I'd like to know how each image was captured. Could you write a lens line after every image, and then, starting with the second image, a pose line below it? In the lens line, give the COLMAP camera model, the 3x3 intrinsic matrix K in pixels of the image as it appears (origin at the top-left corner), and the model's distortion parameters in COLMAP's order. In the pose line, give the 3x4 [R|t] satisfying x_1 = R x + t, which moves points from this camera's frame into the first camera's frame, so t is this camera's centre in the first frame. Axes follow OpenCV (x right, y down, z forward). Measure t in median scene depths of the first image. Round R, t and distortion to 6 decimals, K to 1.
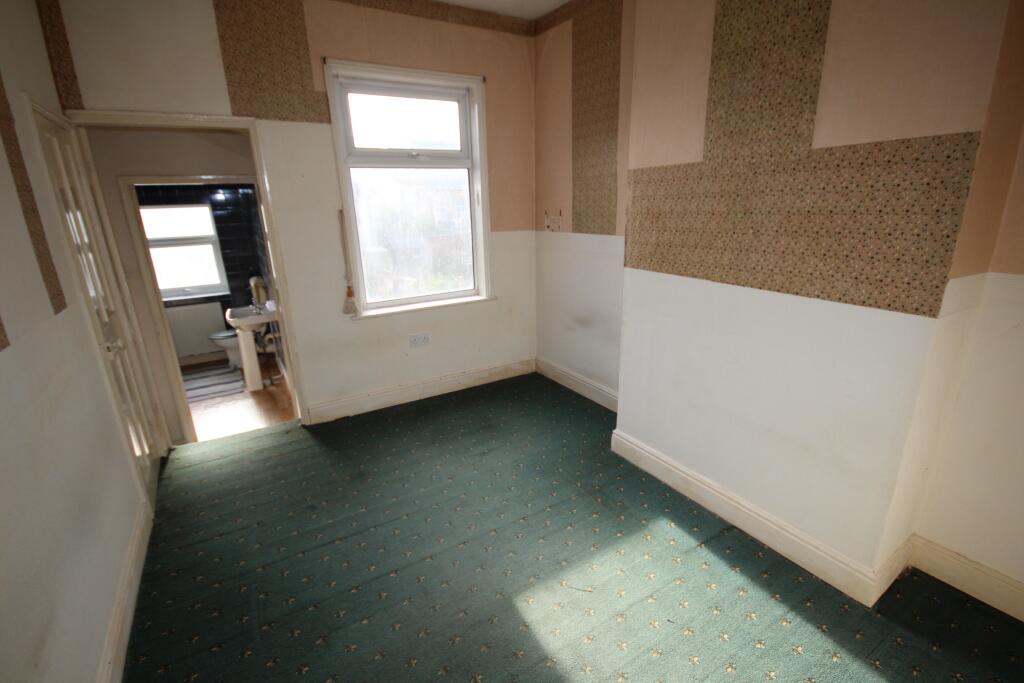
lens RADIAL K [[480.0, 0, 519.1], [0, 480.0, 343.4], [0, 0, 1]] dist [0.002340, 0.000047]
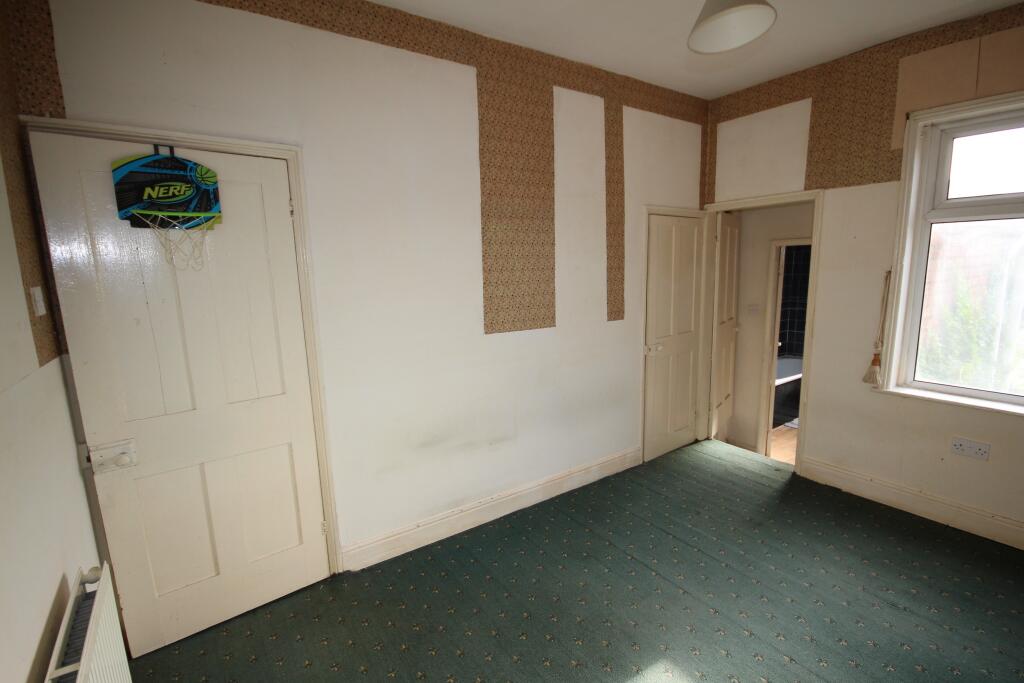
lens RADIAL K [[480.0, 0, 517.8], [0, 480.0, 342.9], [0, 0, 1]] dist [0.002340, 0.000047]
pose [[0.062909, 0.184010, -0.980909, 0.524280], [-0.271857, 0.948849, 0.160561, -0.108270], [0.960279, 0.256566, 0.109716, 0.268968]]
